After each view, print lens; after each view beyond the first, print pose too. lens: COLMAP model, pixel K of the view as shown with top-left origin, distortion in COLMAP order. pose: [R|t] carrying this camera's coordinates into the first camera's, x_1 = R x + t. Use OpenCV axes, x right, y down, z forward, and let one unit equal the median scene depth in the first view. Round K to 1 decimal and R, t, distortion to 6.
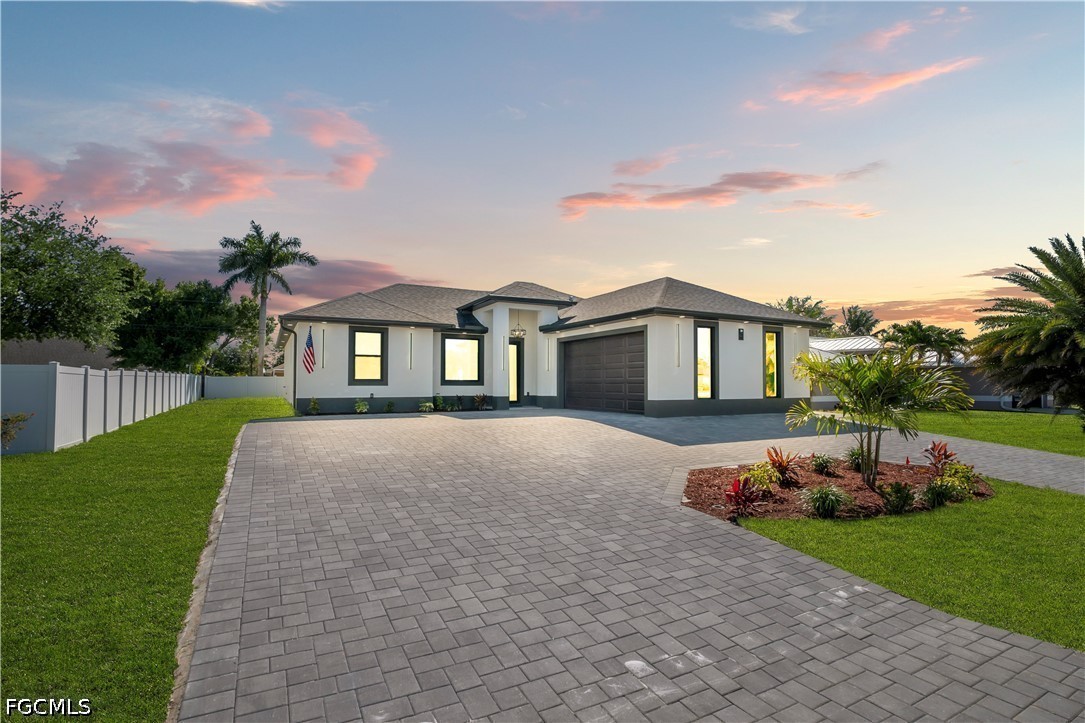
lens RADIAL K [[511.4, 0, 542.3], [0, 511.4, 363.8], [0, 0, 1]] dist [-0.001090, -0.000465]
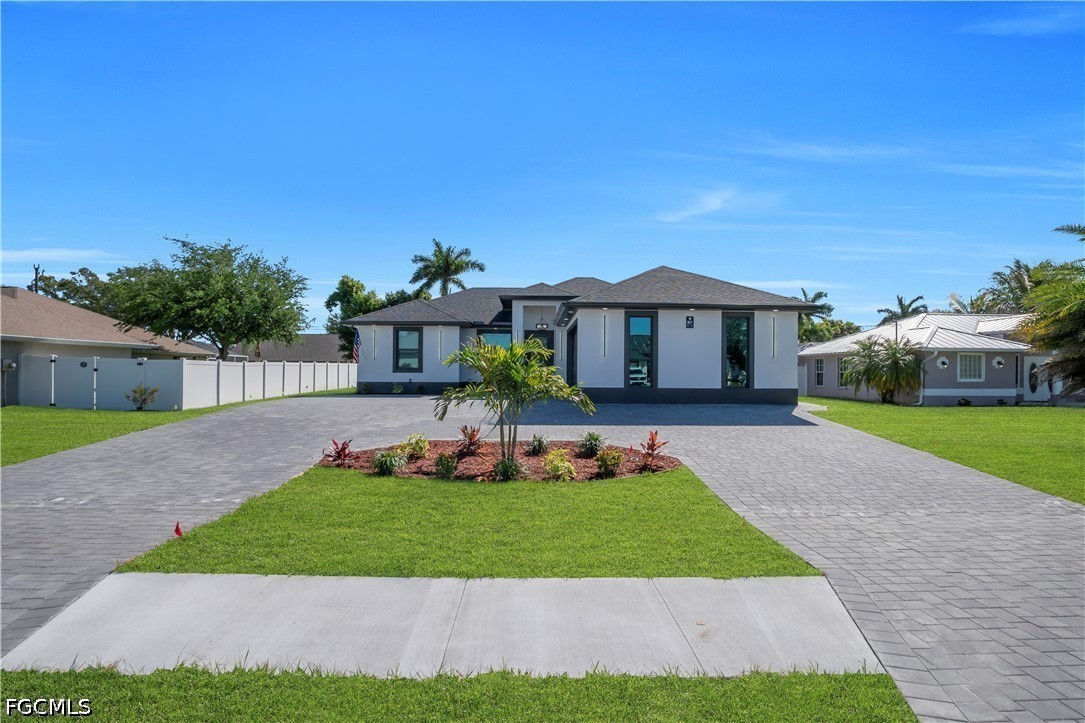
lens RADIAL K [[511.4, 0, 546.2], [0, 511.4, 365.2], [0, 0, 1]] dist [-0.001090, -0.000465]
pose [[0.903210, -0.002459, -0.429193, 0.242060], [0.013709, 0.999639, 0.023123, -0.000308], [0.428981, -0.026768, 0.902917, -0.004327]]
